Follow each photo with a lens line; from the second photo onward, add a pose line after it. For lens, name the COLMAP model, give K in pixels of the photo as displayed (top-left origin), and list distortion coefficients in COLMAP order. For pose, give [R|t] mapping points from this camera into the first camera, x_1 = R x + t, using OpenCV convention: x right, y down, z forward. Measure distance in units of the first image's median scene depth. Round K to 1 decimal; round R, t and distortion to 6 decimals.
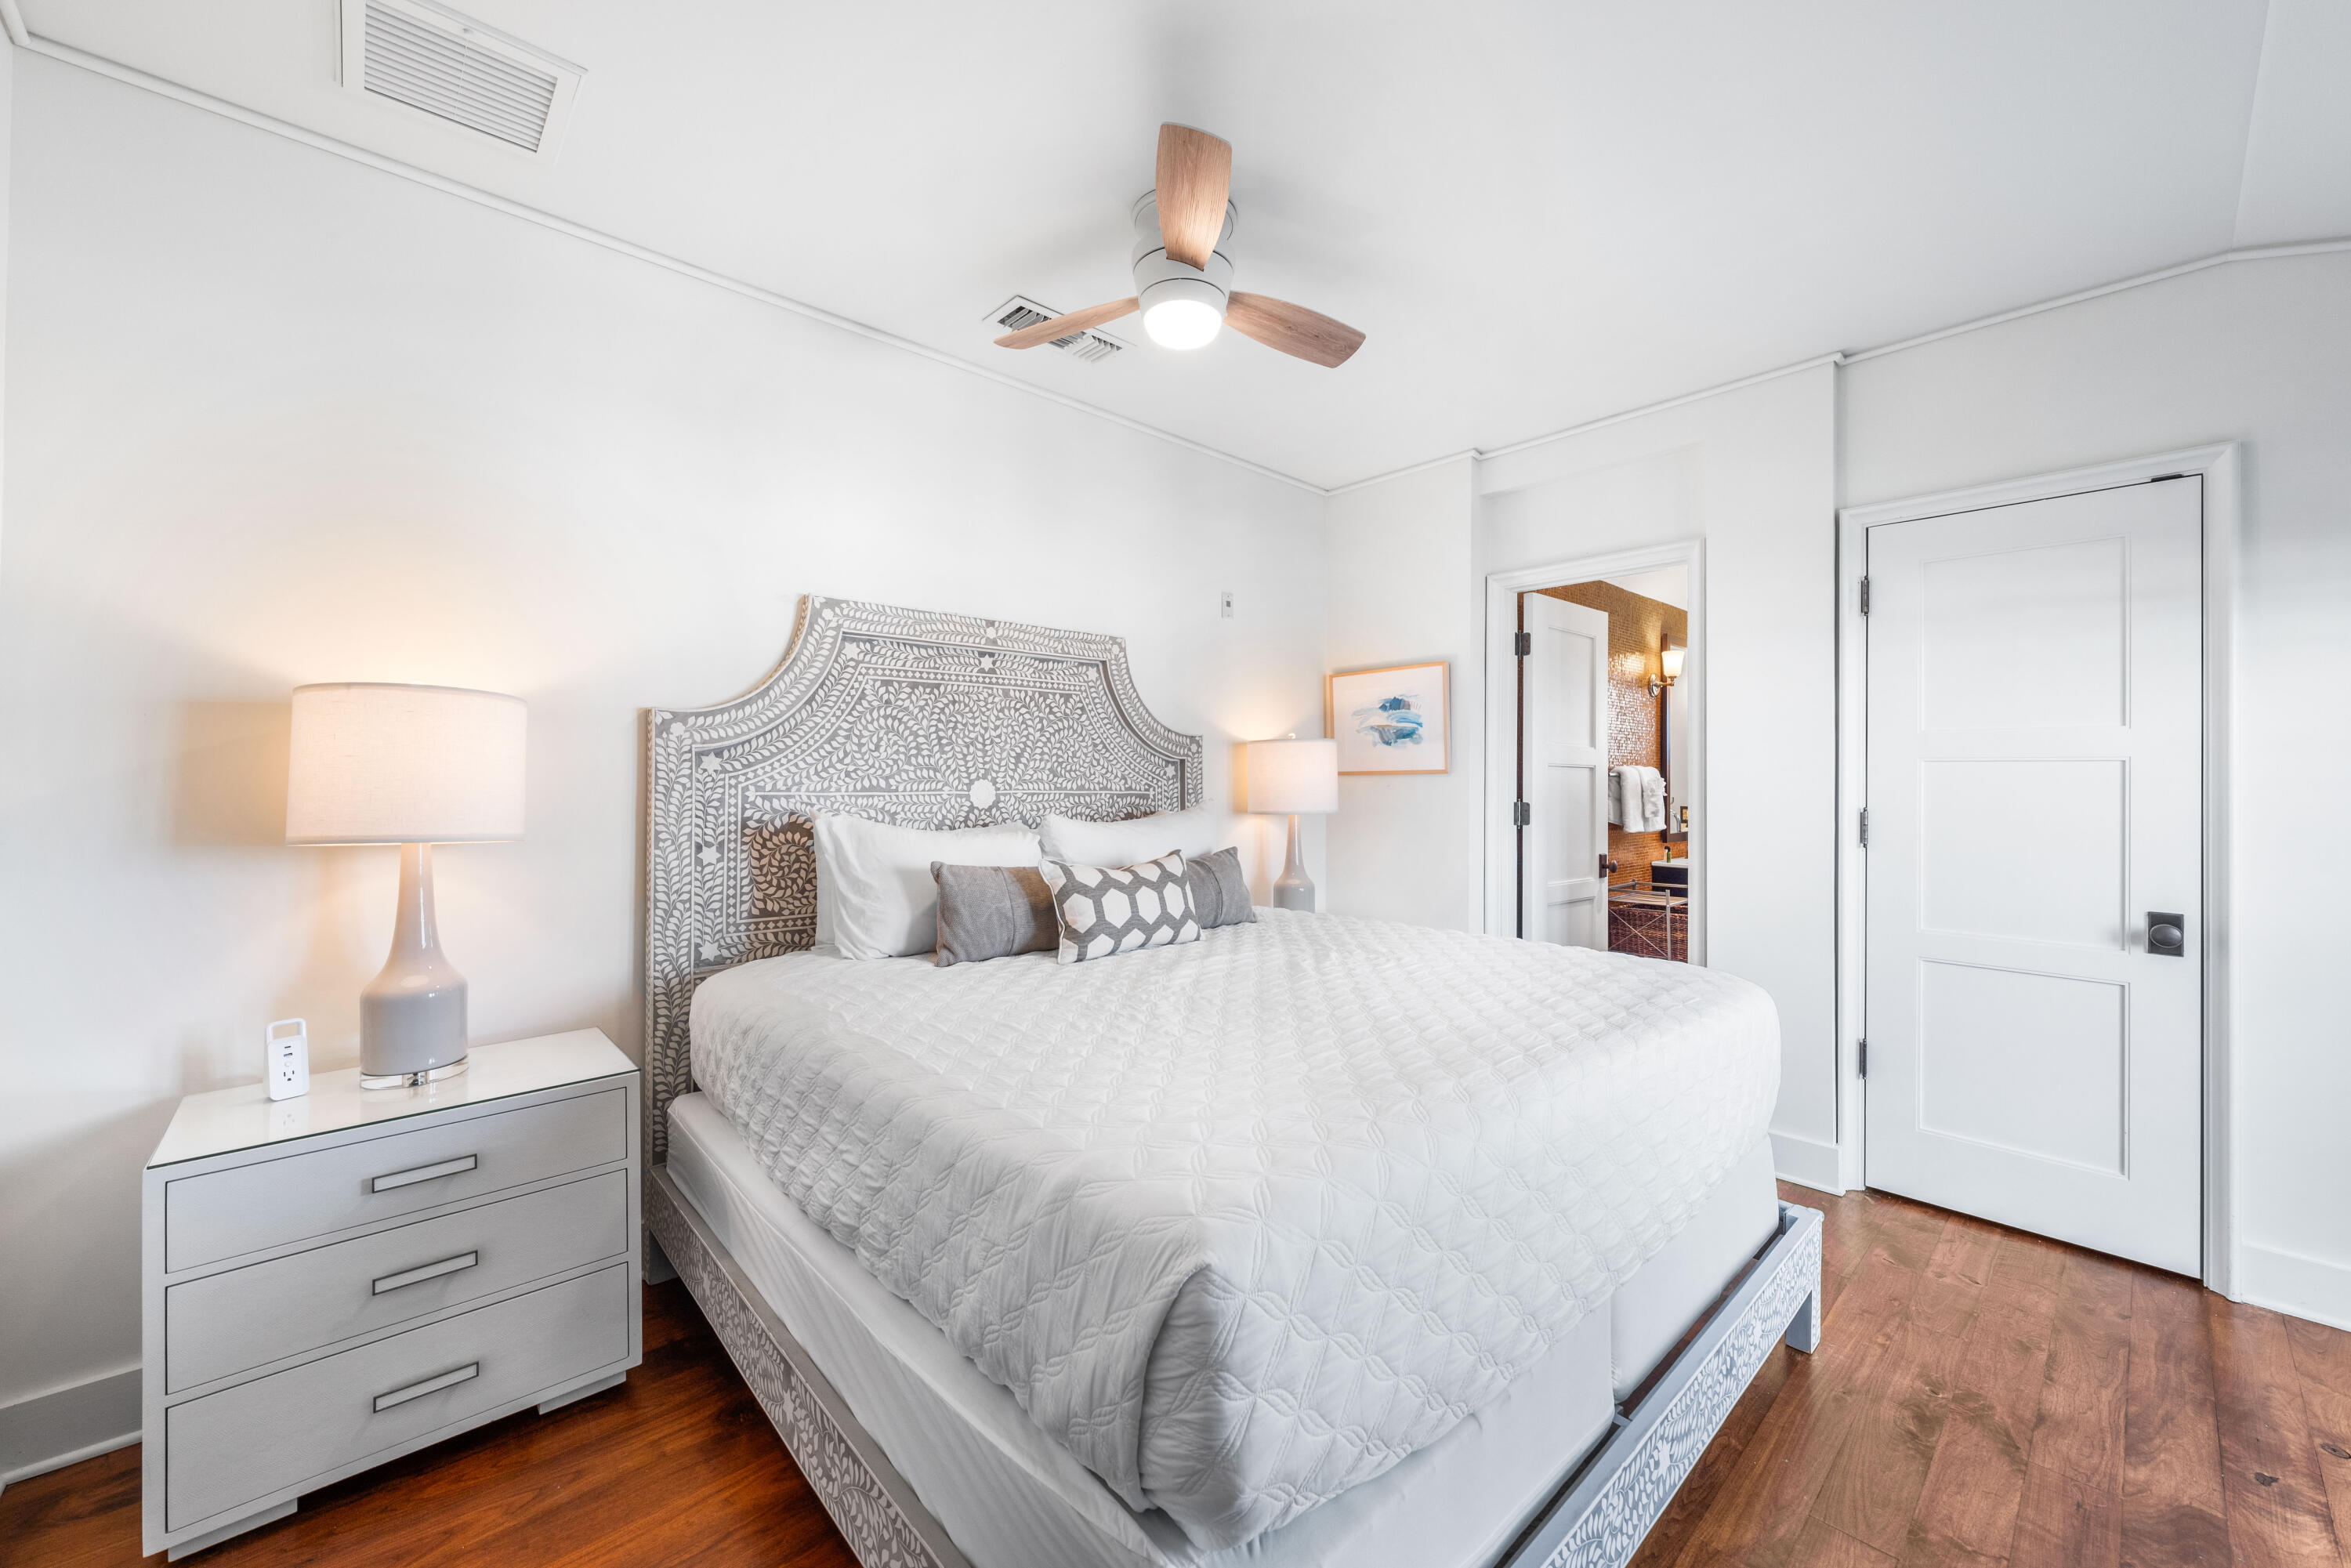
lens RADIAL K [[887.6, 0, 1177.1], [0, 887.6, 778.1], [0, 0, 1]] dist [-0.019310, -0.000217]
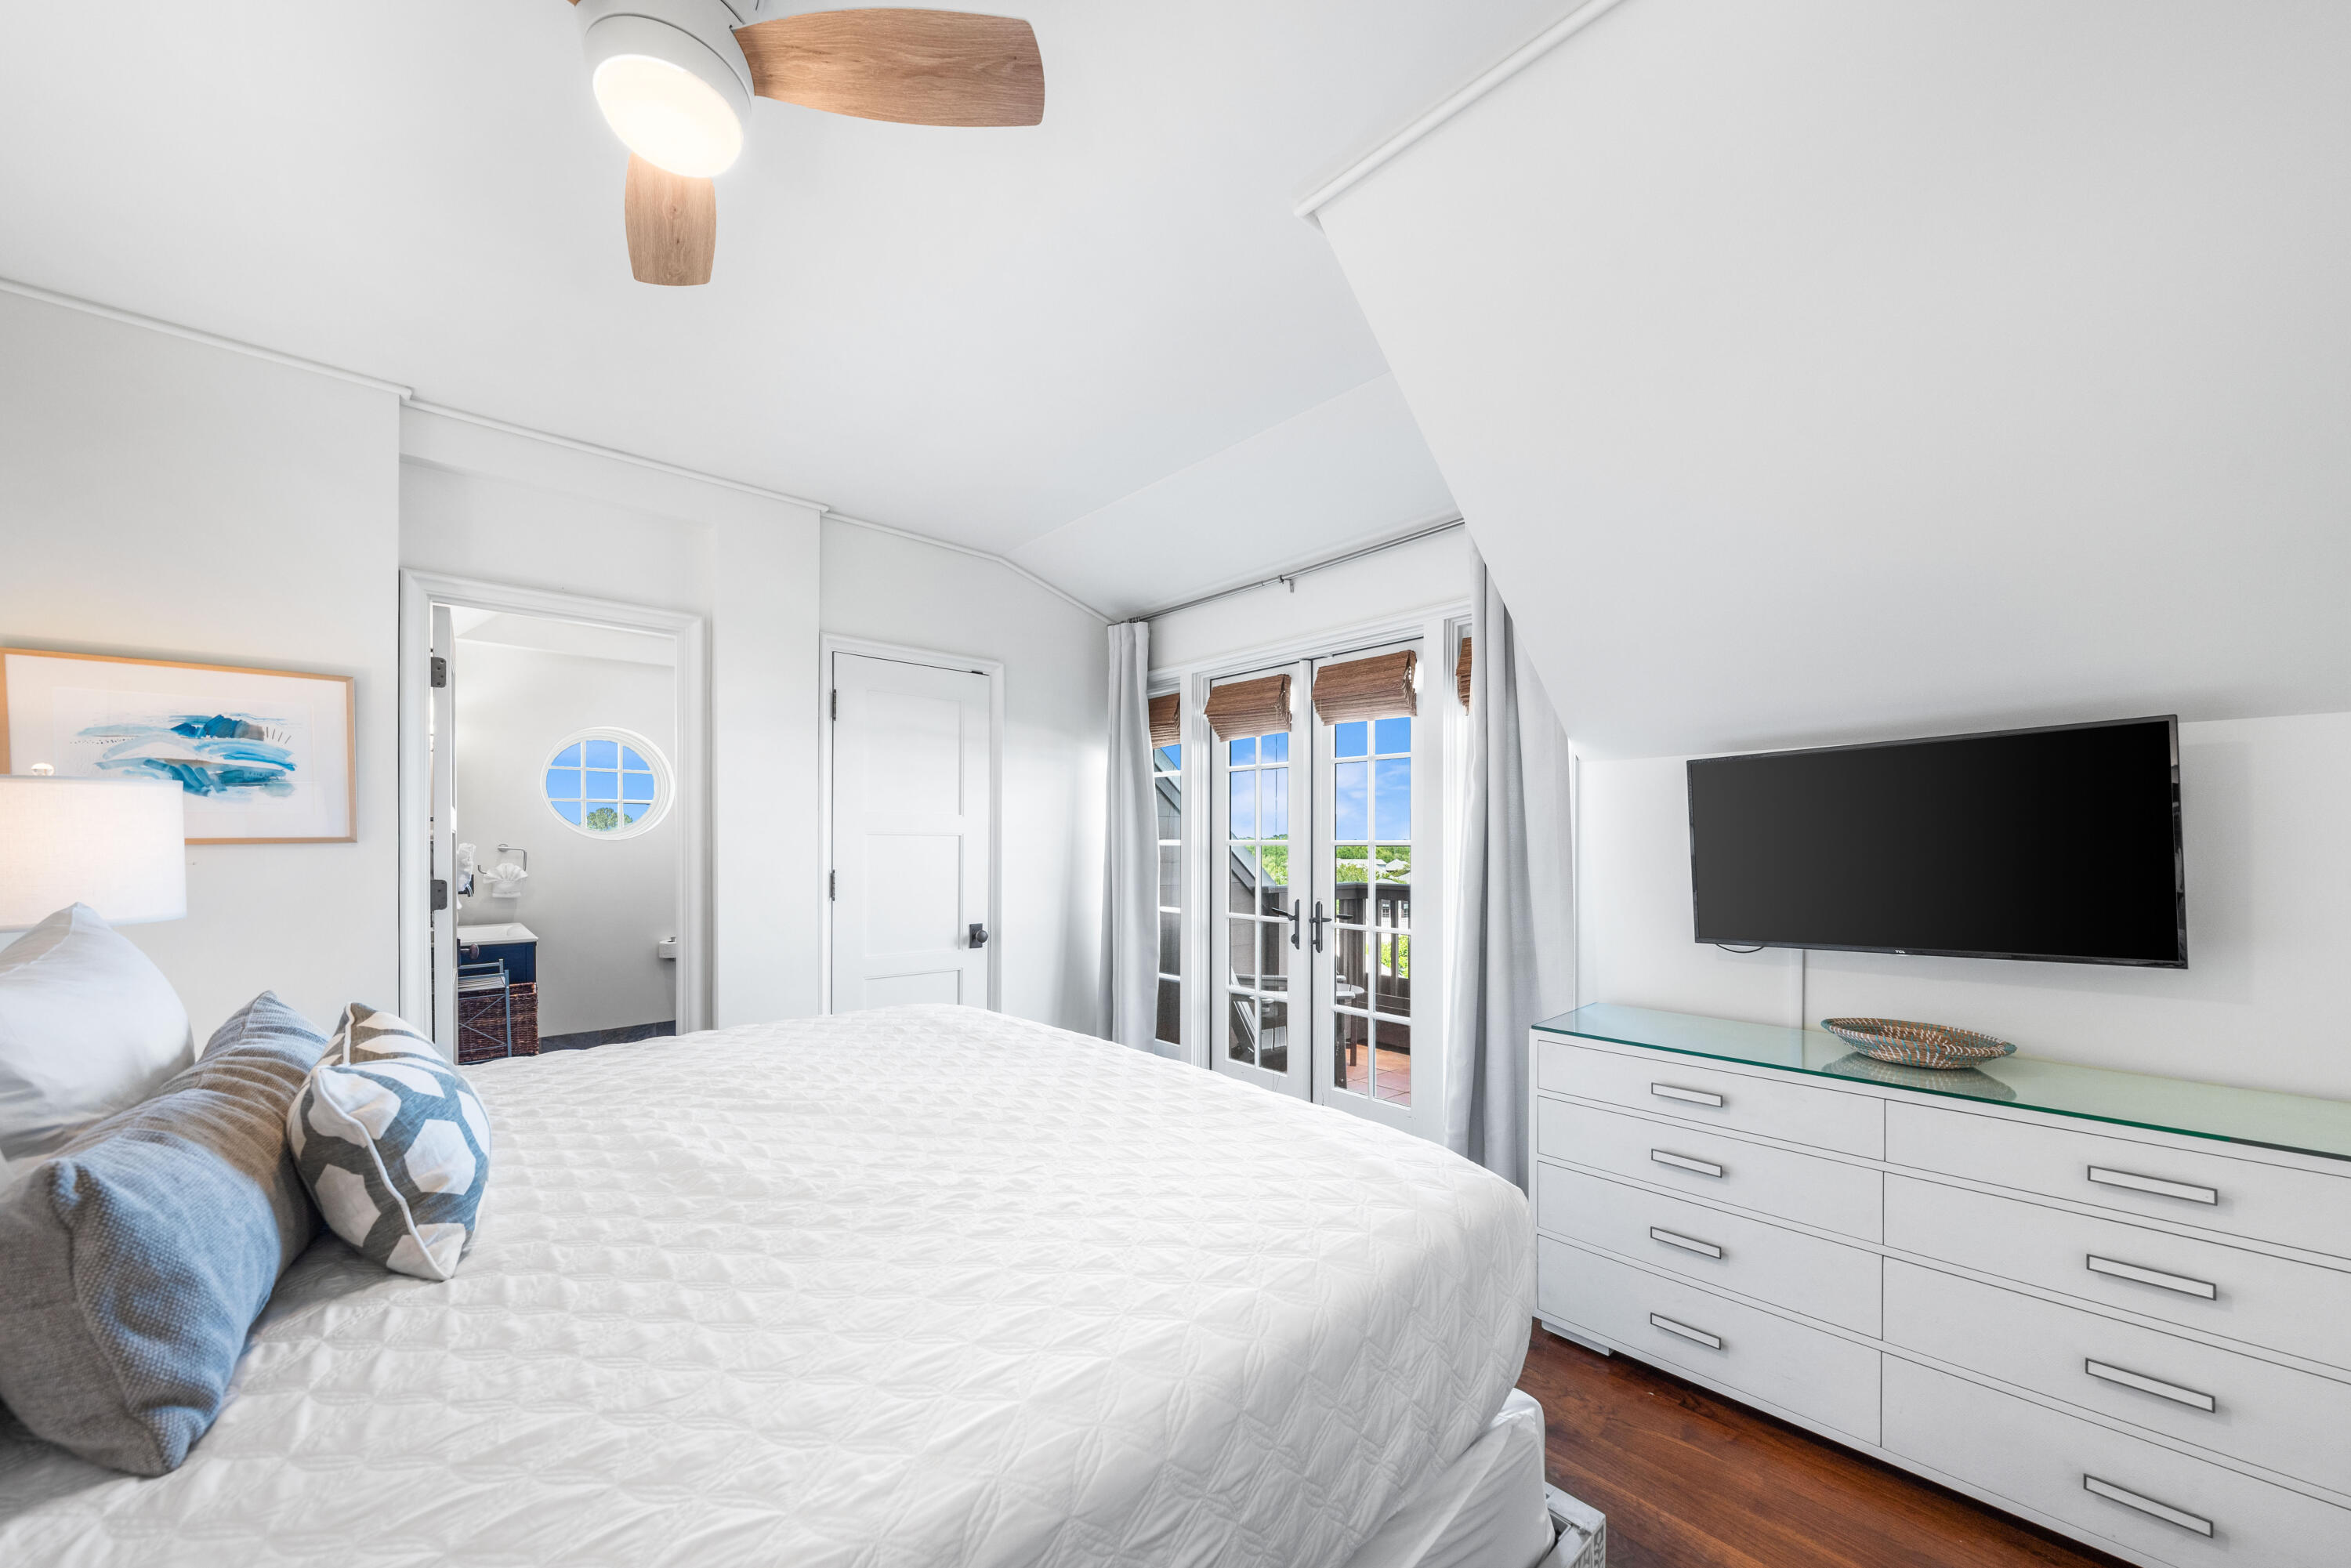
lens RADIAL K [[821.8, 0, 1176.5], [0, 821.8, 859.5], [0, 0, 1]] dist [-0.004013, 0.000253]
pose [[0.026215, -0.024716, 0.999351, -0.393767], [-0.002874, 0.999688, 0.024800, -0.012314], [-0.999652, -0.003522, 0.026136, 0.449632]]
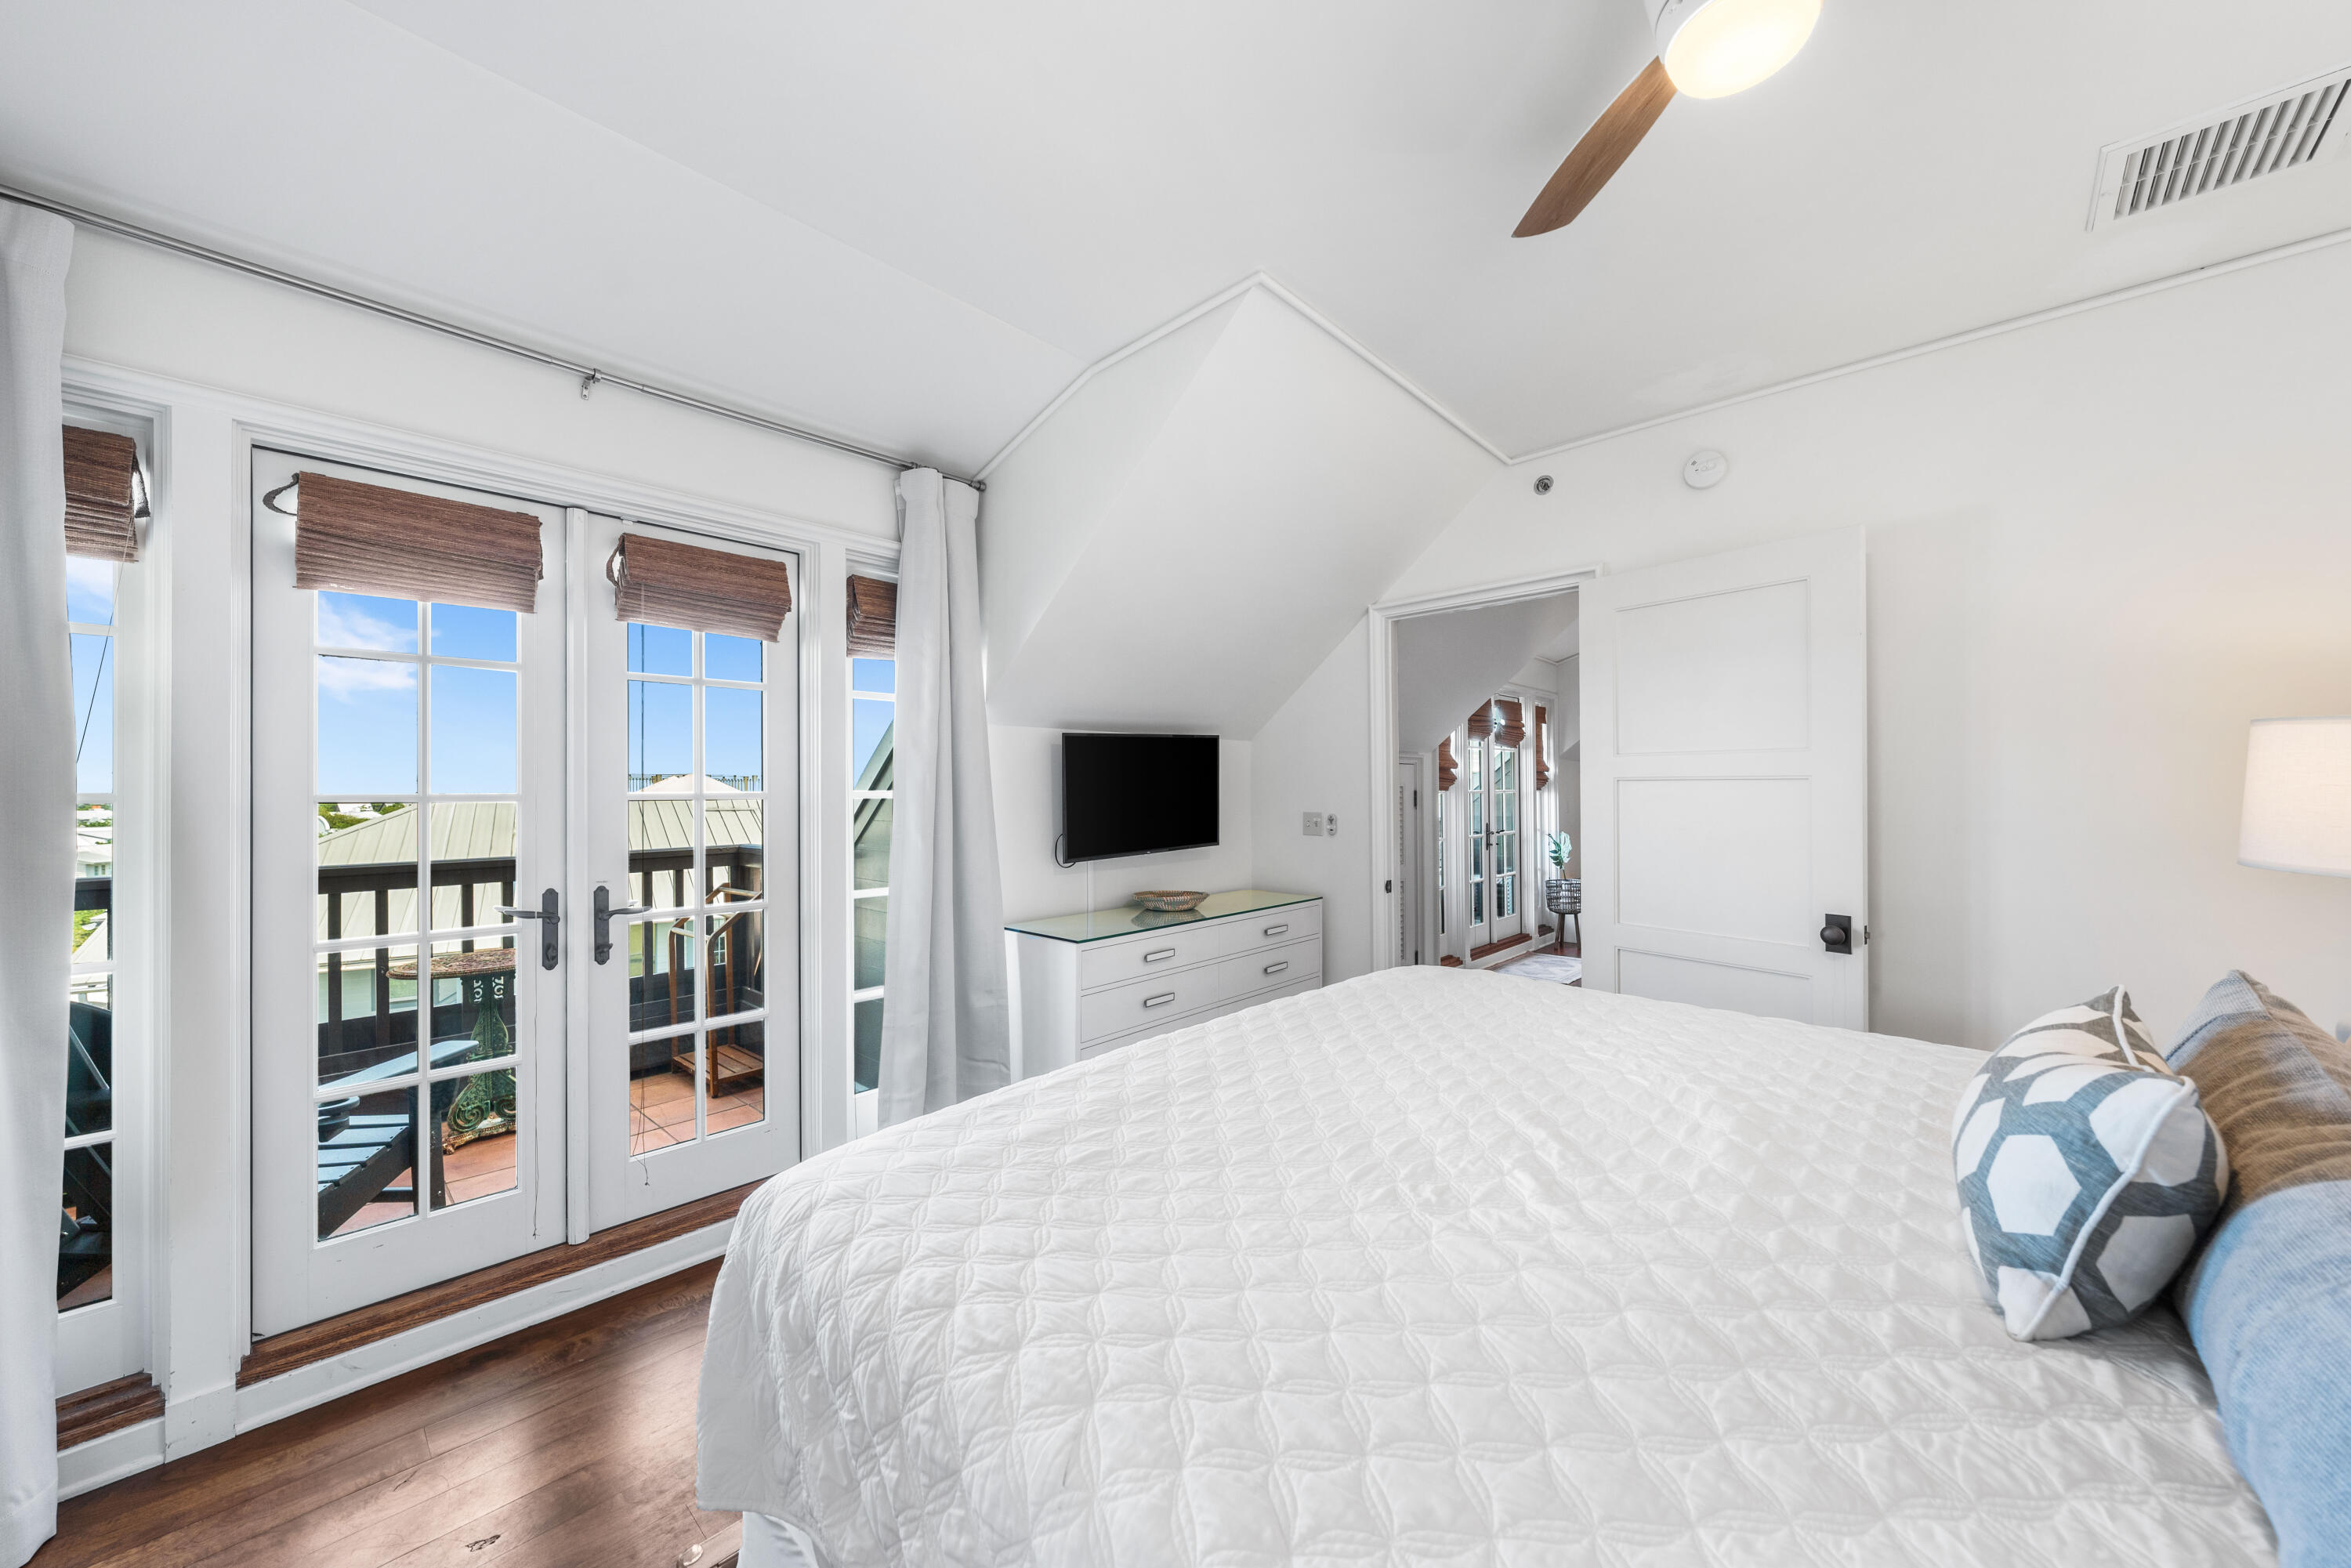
lens RADIAL K [[887.6, 0, 1140.6], [0, 887.6, 771.1], [0, 0, 1]] dist [-0.019310, -0.000217]
pose [[-0.998502, -0.004963, -0.054485, 0.333627], [-0.003961, 0.999821, -0.018480, -0.015885], [0.054567, -0.018236, -0.998344, 1.139081]]
